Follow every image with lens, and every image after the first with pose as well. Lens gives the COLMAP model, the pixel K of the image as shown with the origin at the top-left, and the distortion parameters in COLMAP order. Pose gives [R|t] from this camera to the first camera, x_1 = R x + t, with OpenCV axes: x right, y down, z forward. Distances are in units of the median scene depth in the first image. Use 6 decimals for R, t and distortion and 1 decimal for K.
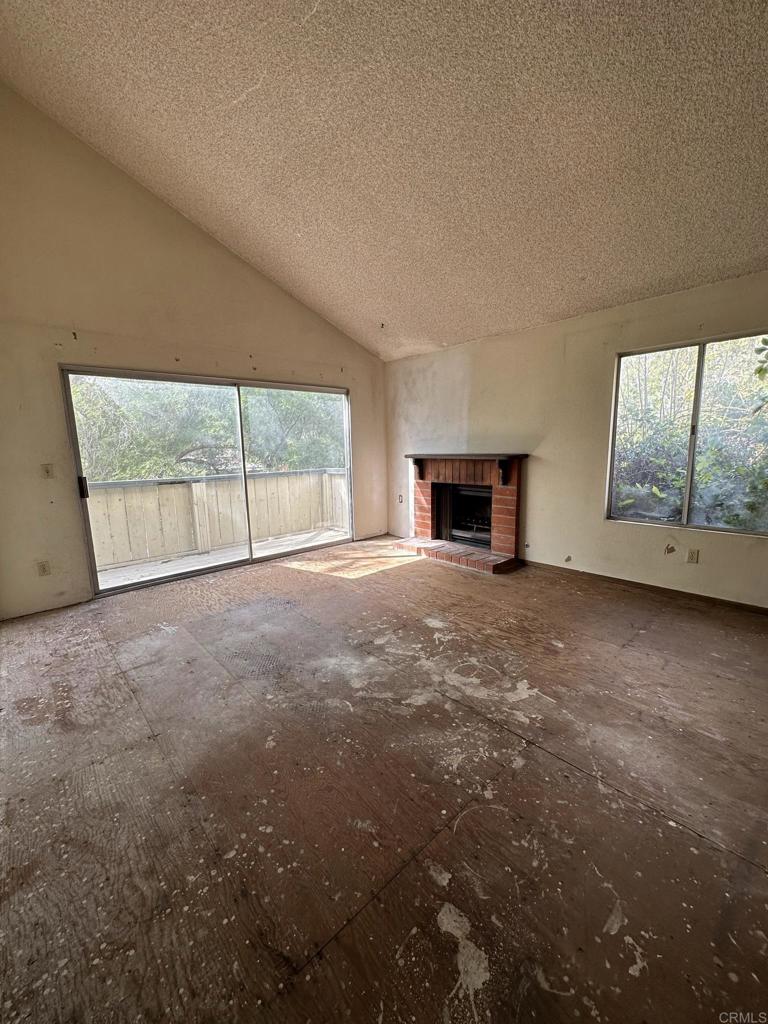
lens RADIAL K [[406.9, 0, 383.4], [0, 406.9, 510.9], [0, 0, 1]] dist [-0.001923, 0.000438]
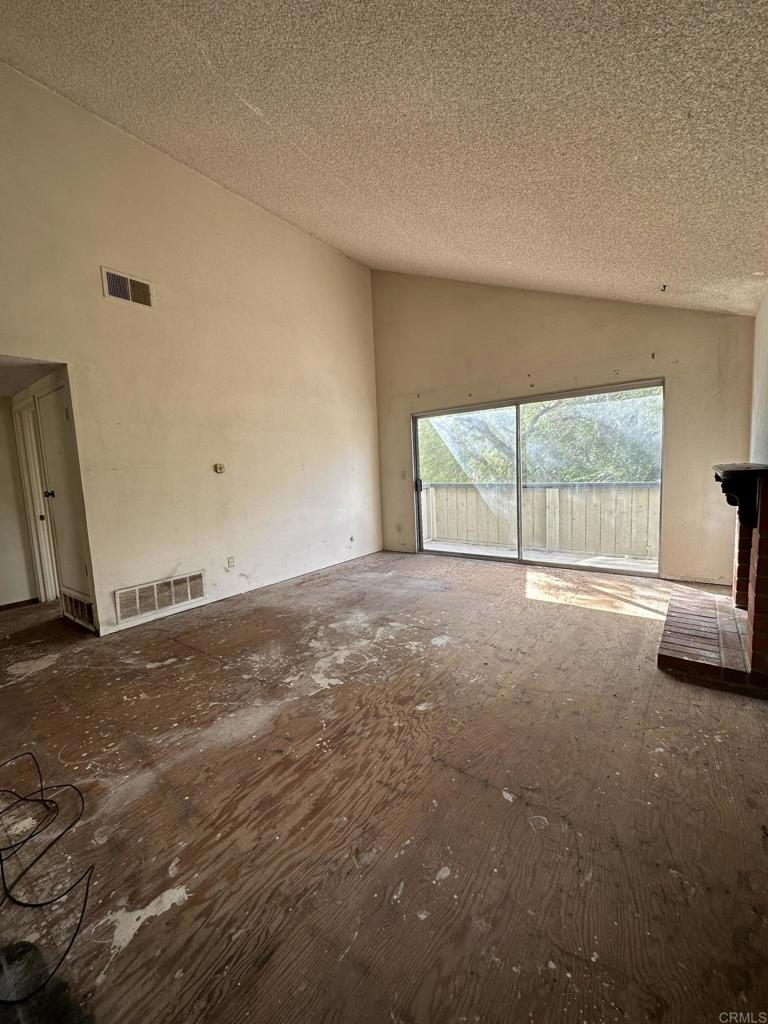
lens RADIAL K [[406.9, 0, 383.4], [0, 406.9, 510.9], [0, 0, 1]] dist [-0.001923, 0.000438]
pose [[0.176987, 0.115774, -0.977380, 1.058332], [-0.116761, 0.988514, 0.095950, -0.117058], [0.977263, 0.097138, 0.188473, 0.662065]]
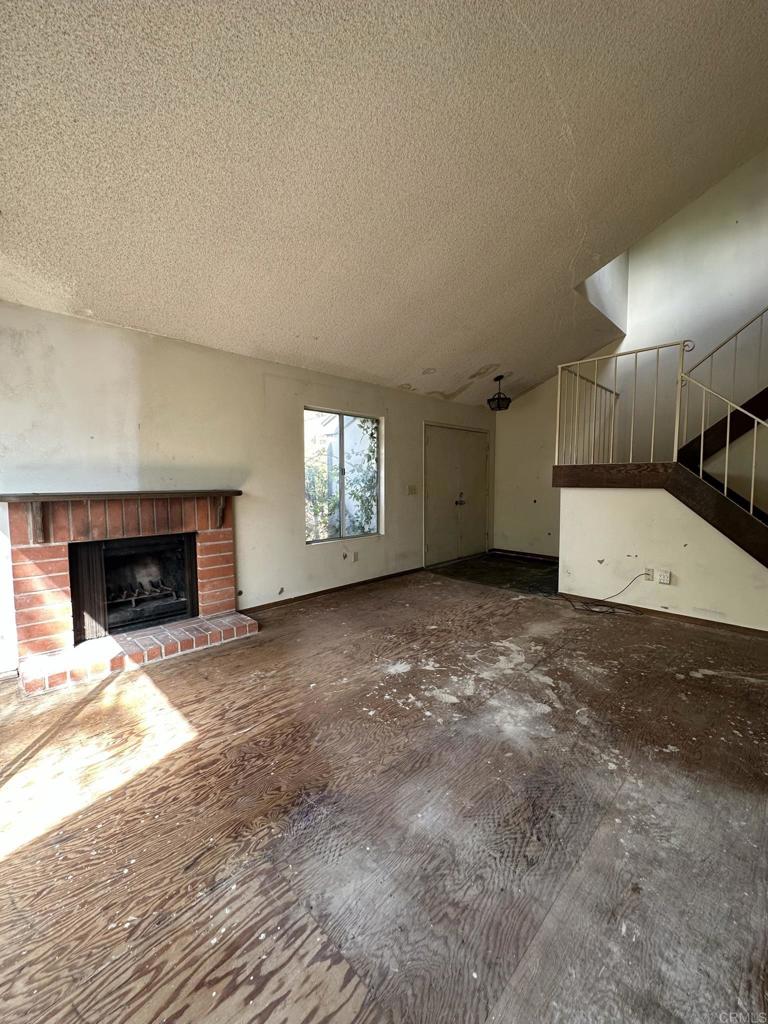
lens RADIAL K [[406.9, 0, 383.4], [0, 406.9, 510.9], [0, 0, 1]] dist [-0.001923, 0.000438]
pose [[-0.039533, -0.049211, 0.998006, -0.781390], [0.164626, 0.984817, 0.055082, -0.129445], [-0.985564, 0.166475, -0.030832, 1.029673]]
